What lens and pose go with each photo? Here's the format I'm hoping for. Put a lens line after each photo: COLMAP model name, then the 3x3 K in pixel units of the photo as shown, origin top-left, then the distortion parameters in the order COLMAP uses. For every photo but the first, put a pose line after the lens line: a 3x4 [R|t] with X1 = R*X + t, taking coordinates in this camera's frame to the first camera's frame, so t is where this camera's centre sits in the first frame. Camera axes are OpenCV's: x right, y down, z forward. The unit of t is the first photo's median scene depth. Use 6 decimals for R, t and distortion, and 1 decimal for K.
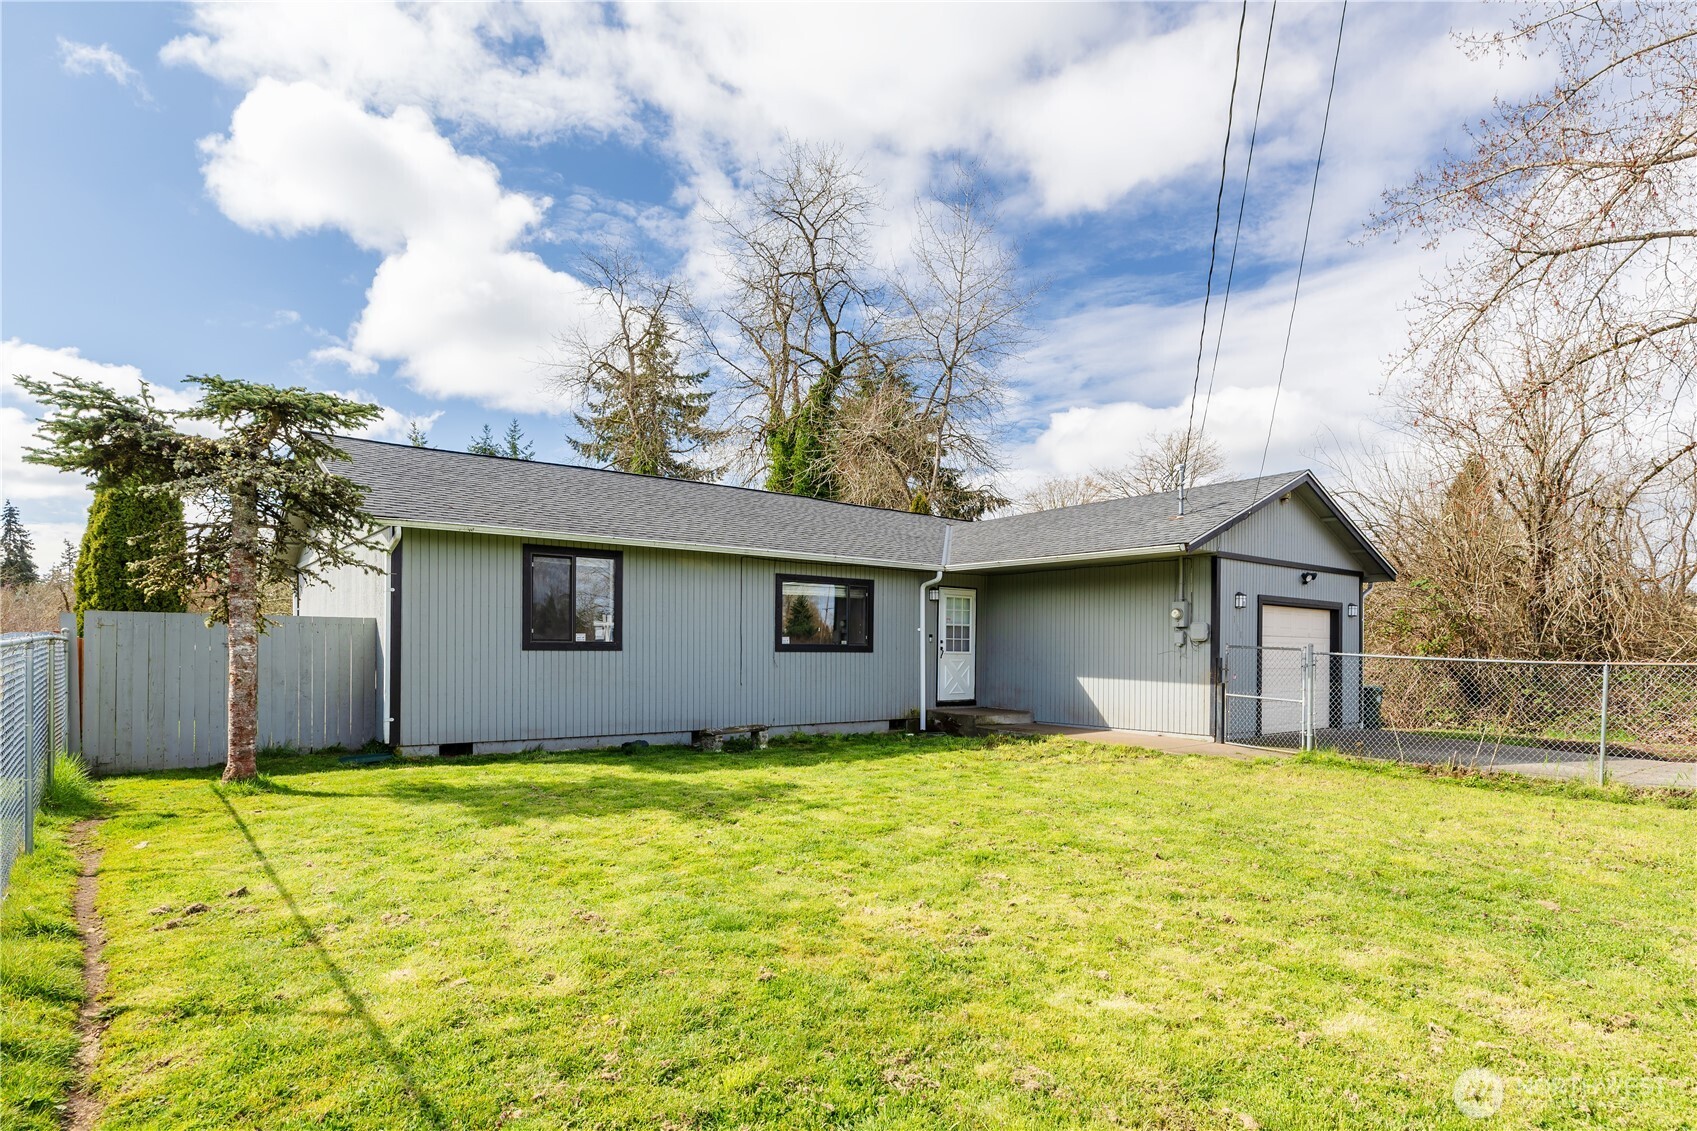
lens RADIAL K [[942.0, 0, 856.5], [0, 942.0, 652.9], [0, 0, 1]] dist [-0.003732, 0.001936]
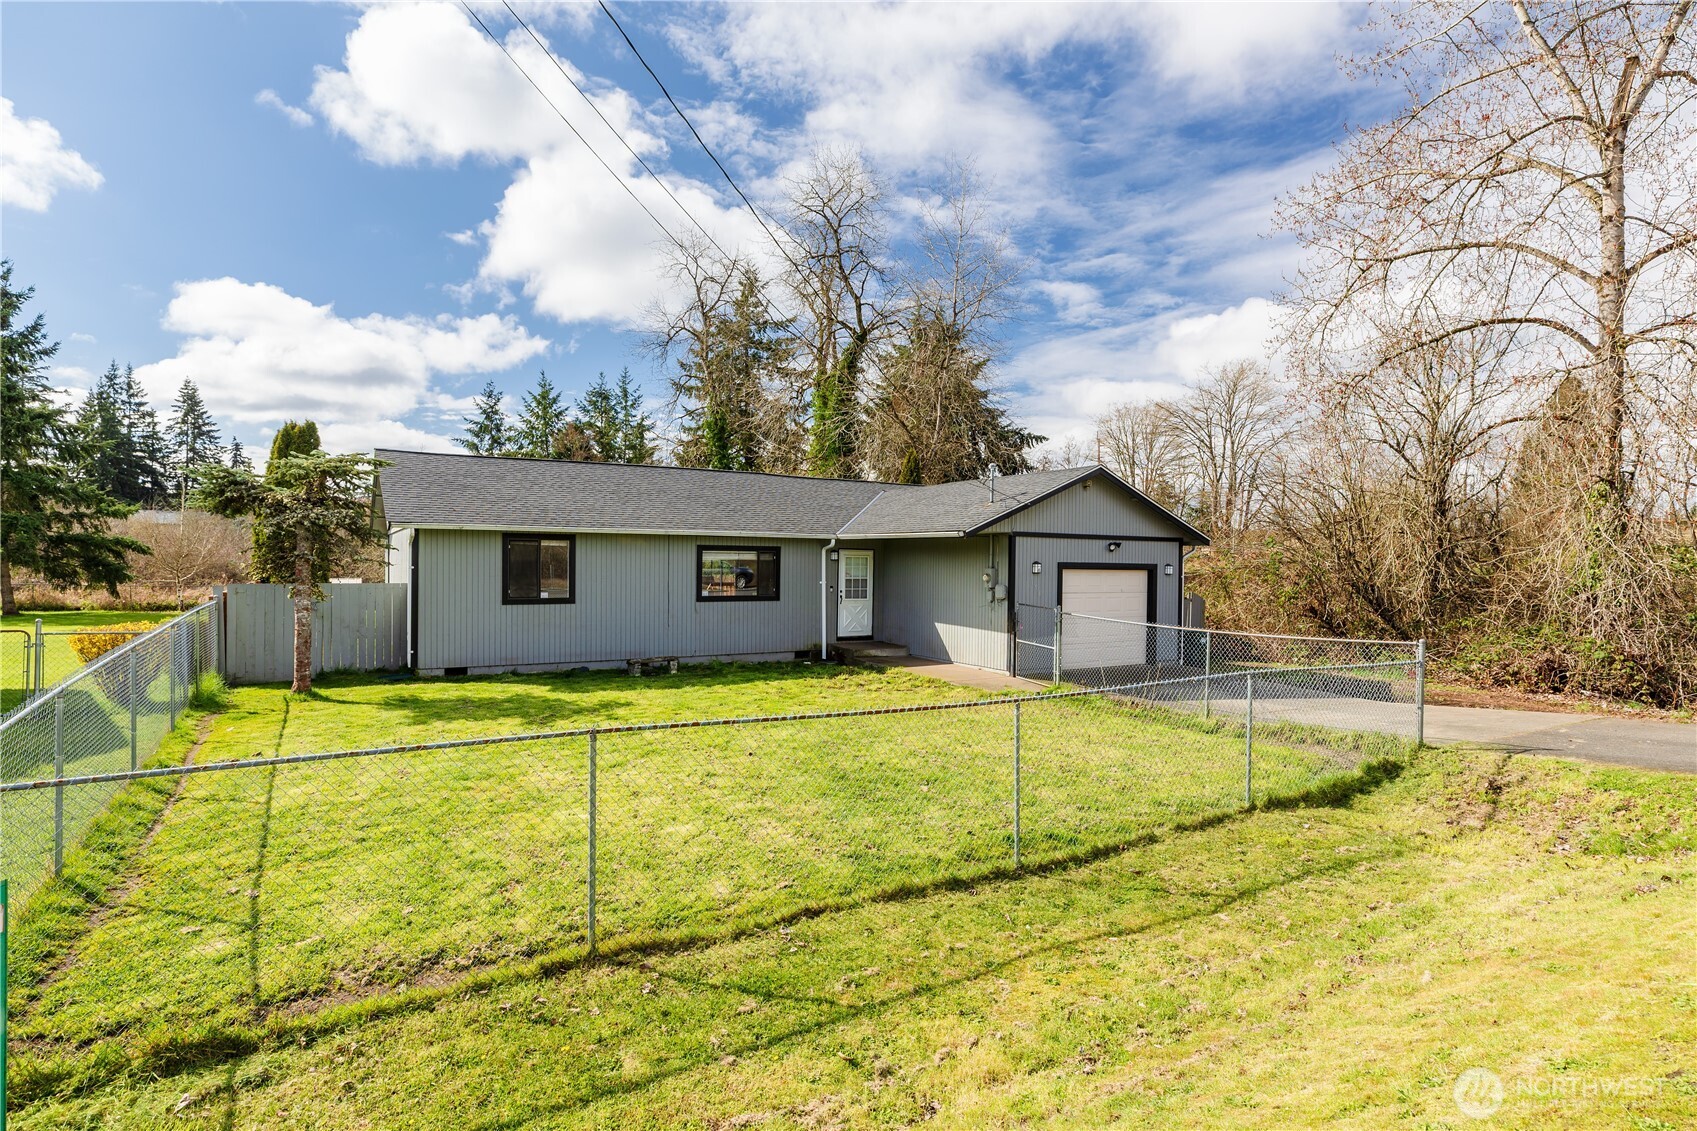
lens RADIAL K [[905.9, 0, 852.3], [0, 905.9, 572.2], [0, 0, 1]] dist [-0.001151, 0.001680]
pose [[0.989944, 0.007874, -0.141241, 0.320854], [-0.006126, 0.999899, 0.012809, -0.062160], [0.141328, -0.011815, 0.989892, -0.272127]]
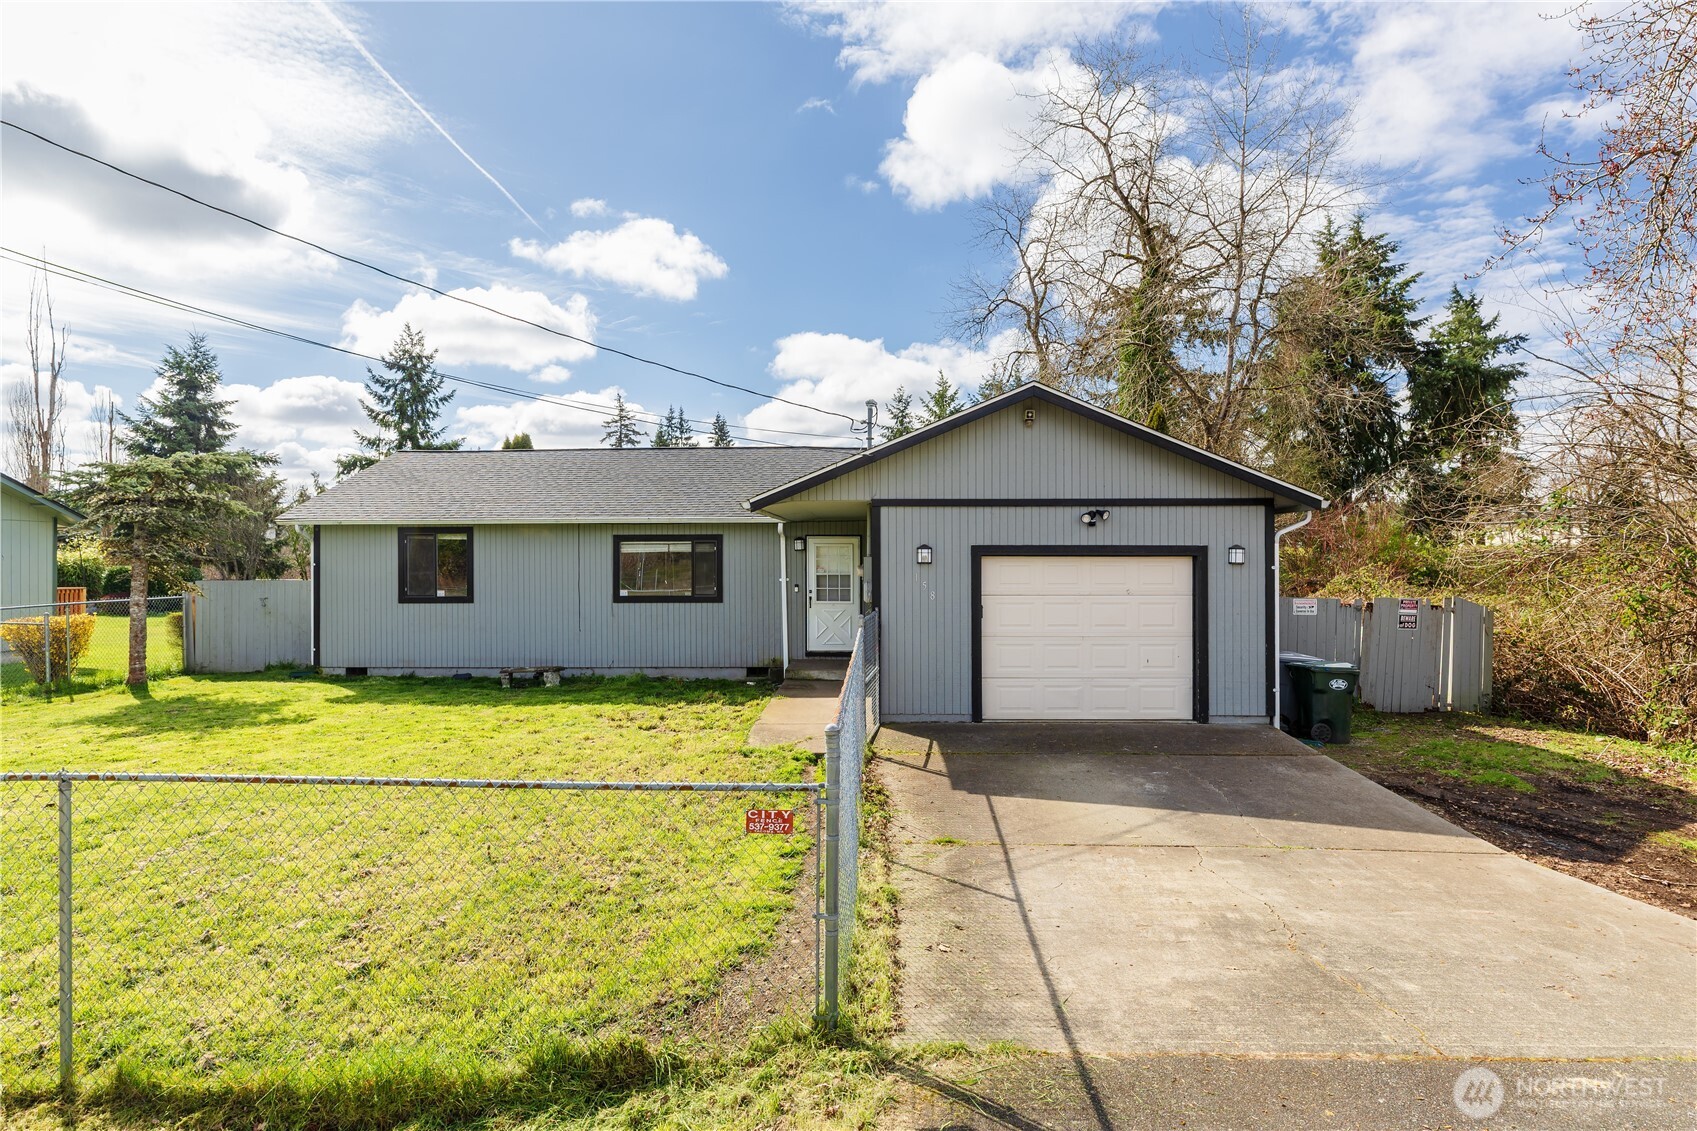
lens RADIAL K [[905.9, 0, 854.5], [0, 905.9, 565.8], [0, 0, 1]] dist [-0.001151, 0.001680]
pose [[0.752765, -0.002310, -0.658285, 0.854614], [0.008625, 0.999943, 0.006353, -0.050353], [0.658233, -0.010460, 0.752742, 0.355803]]
